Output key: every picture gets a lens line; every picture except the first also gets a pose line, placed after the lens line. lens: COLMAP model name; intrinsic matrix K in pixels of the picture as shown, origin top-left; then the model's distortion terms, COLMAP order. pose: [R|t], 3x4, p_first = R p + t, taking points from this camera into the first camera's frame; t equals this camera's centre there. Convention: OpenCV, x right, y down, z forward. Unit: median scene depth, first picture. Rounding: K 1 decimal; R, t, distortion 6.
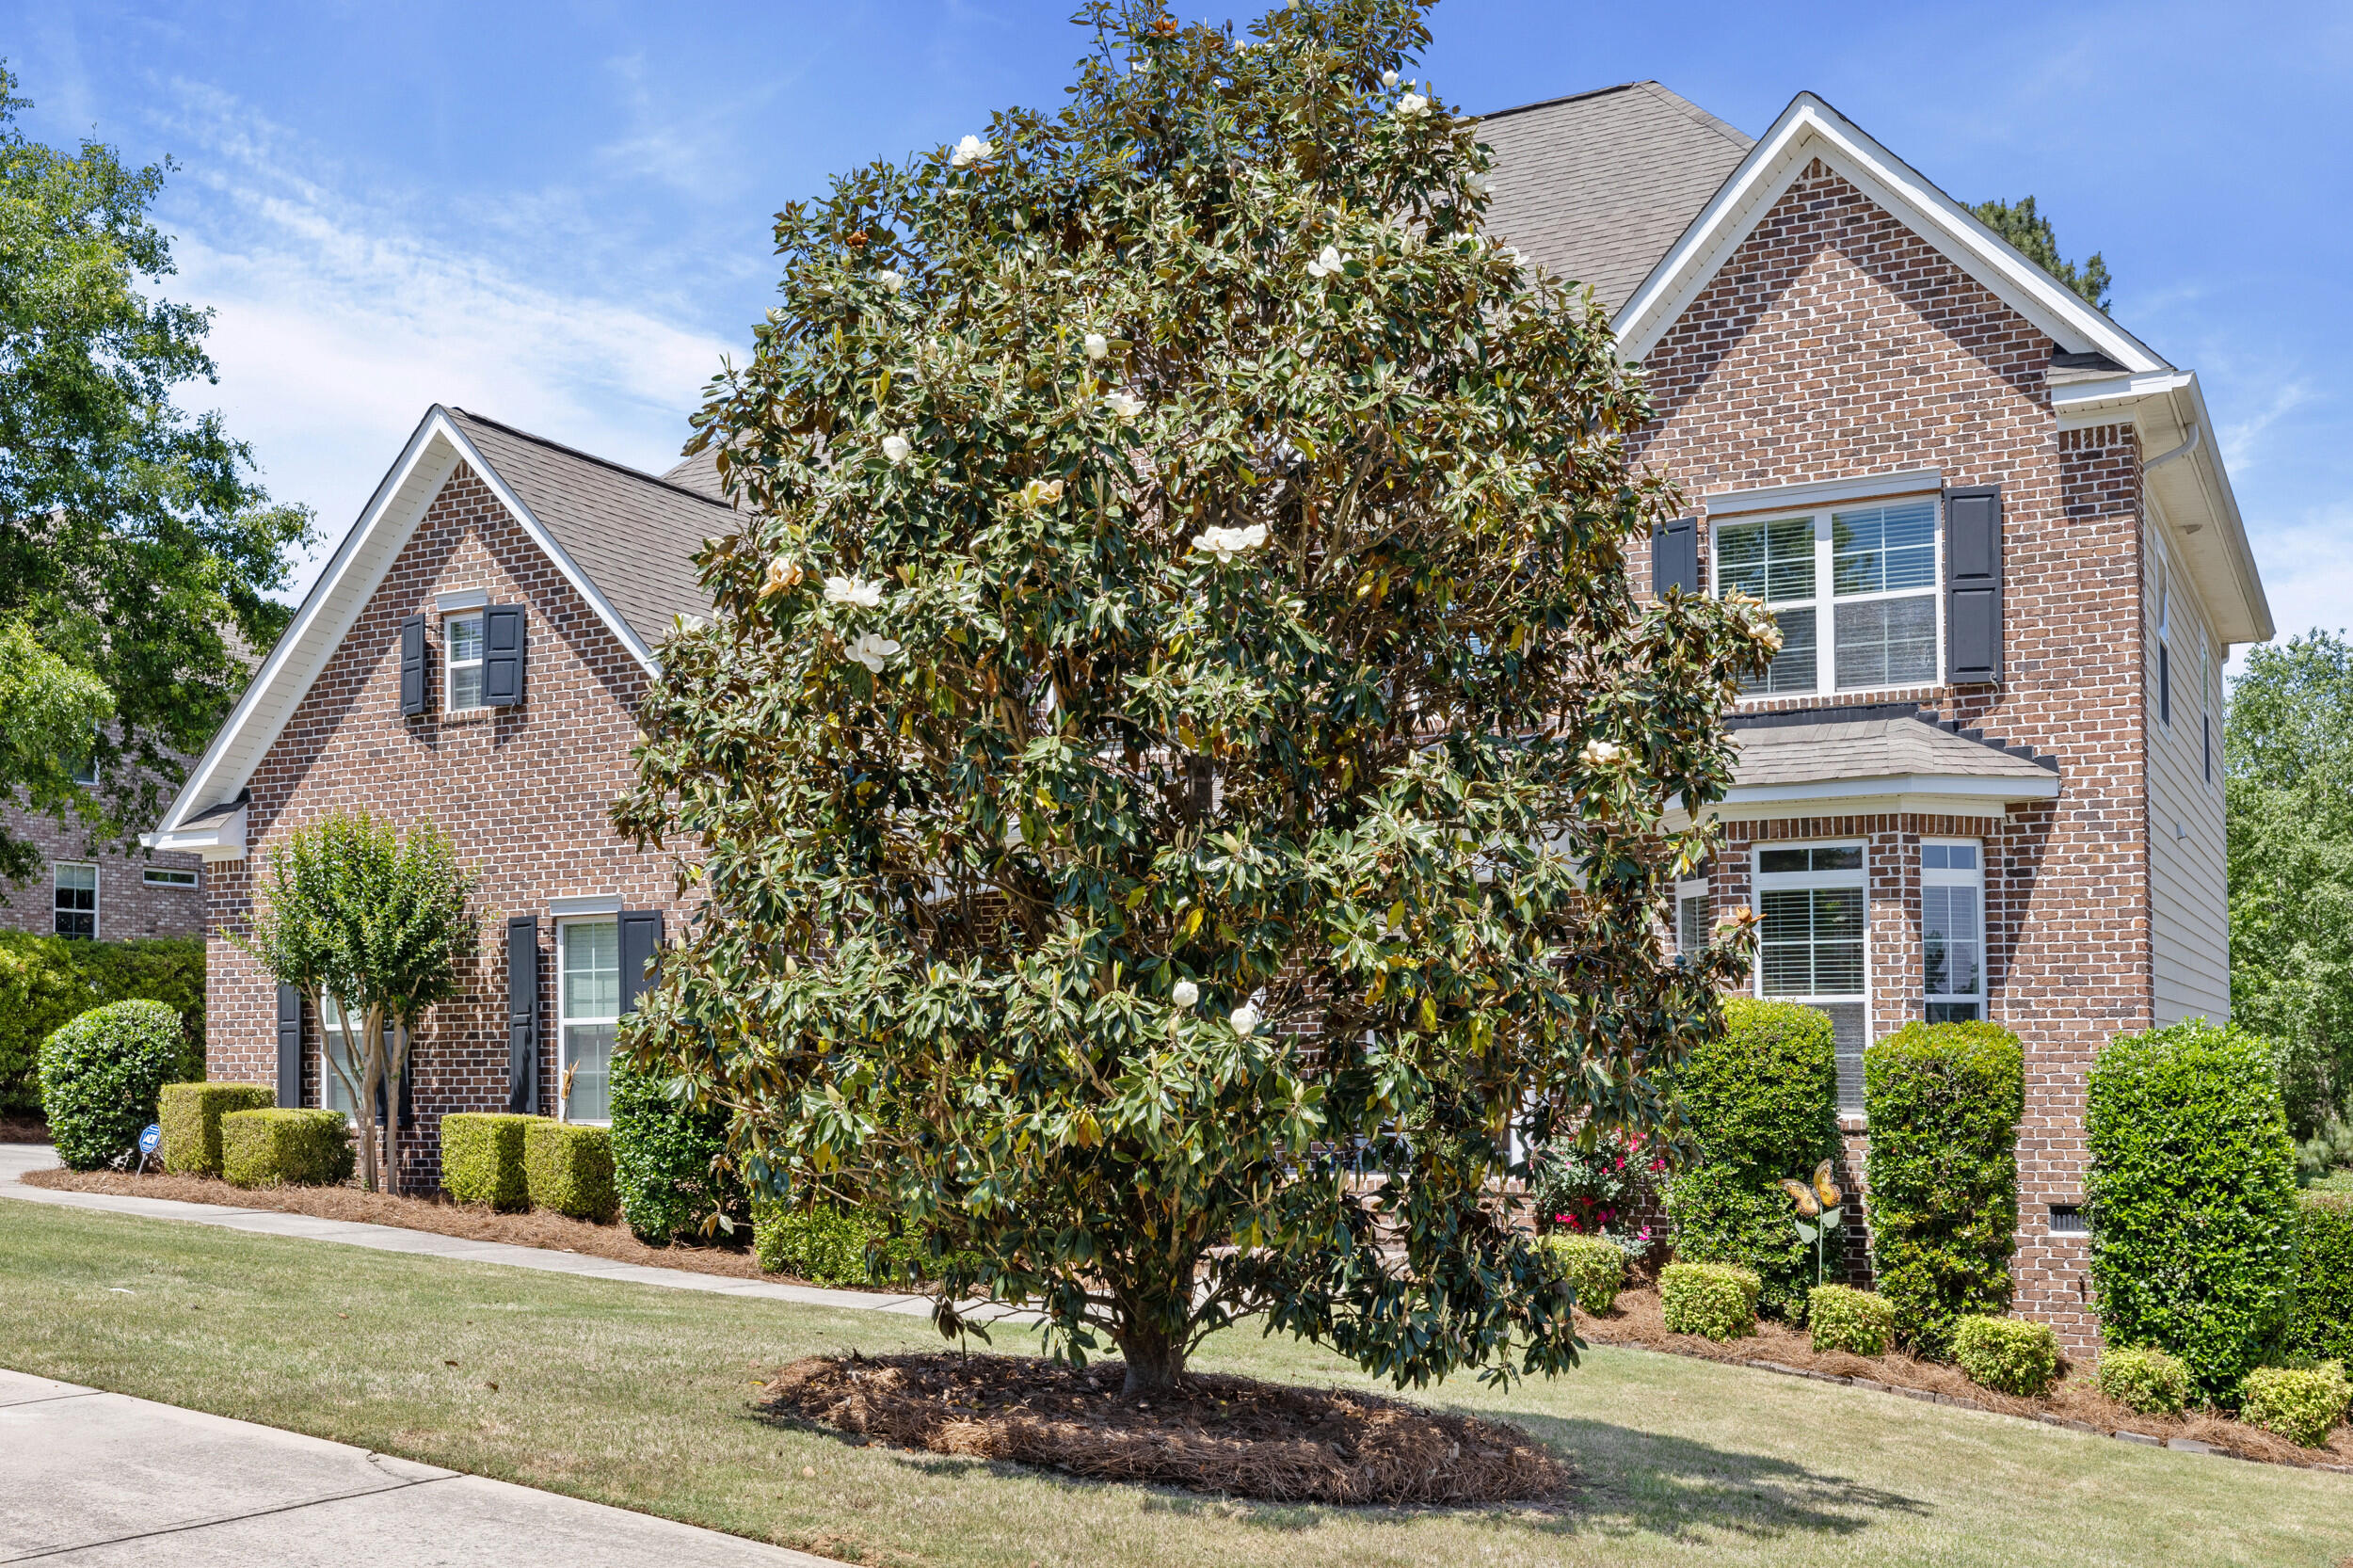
lens RADIAL K [[2299.2, 0, 1174.5], [0, 2299.2, 971.2], [0, 0, 1]] dist [0.000427, 0.002541]
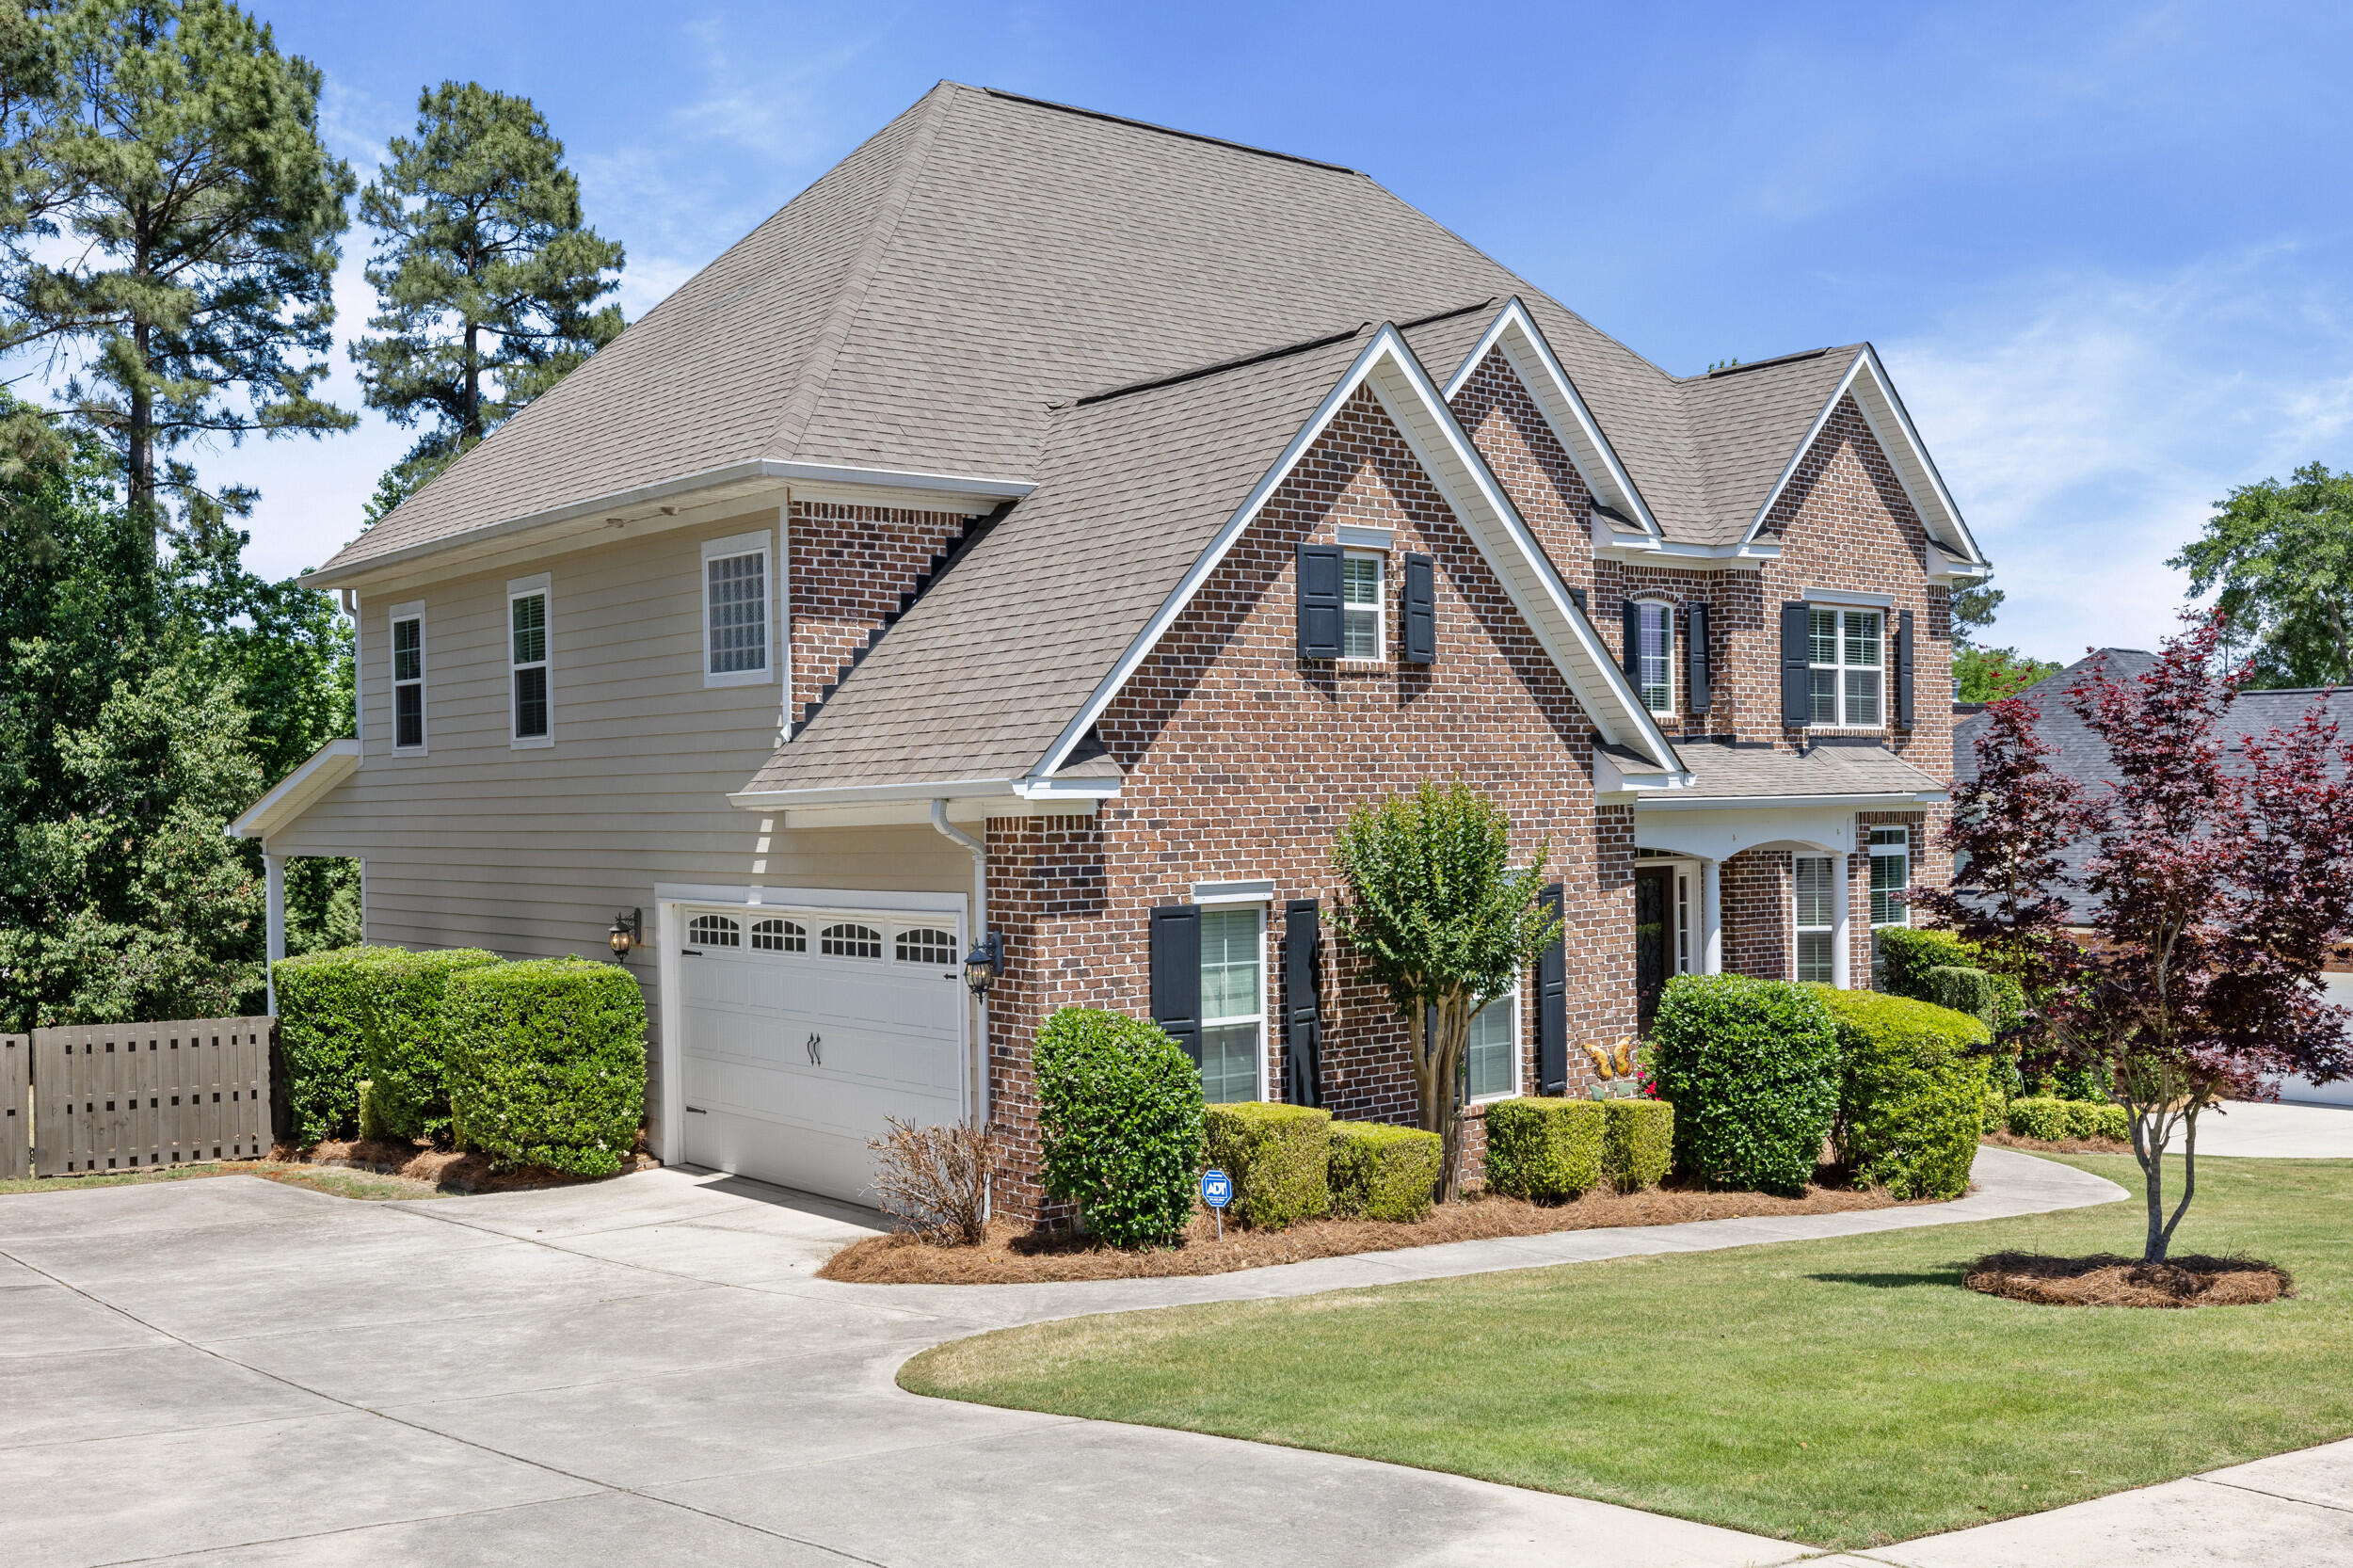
lens RADIAL K [[2242.4, 0, 1176.5], [0, 2242.4, 784.0], [0, 0, 1]] dist [-0.001793, -0.000556]
pose [[0.398377, 0.008406, 0.917183, -1.167545], [-0.026622, 0.999643, 0.002401, -0.066252], [-0.916835, -0.025373, 0.398459, 0.729569]]
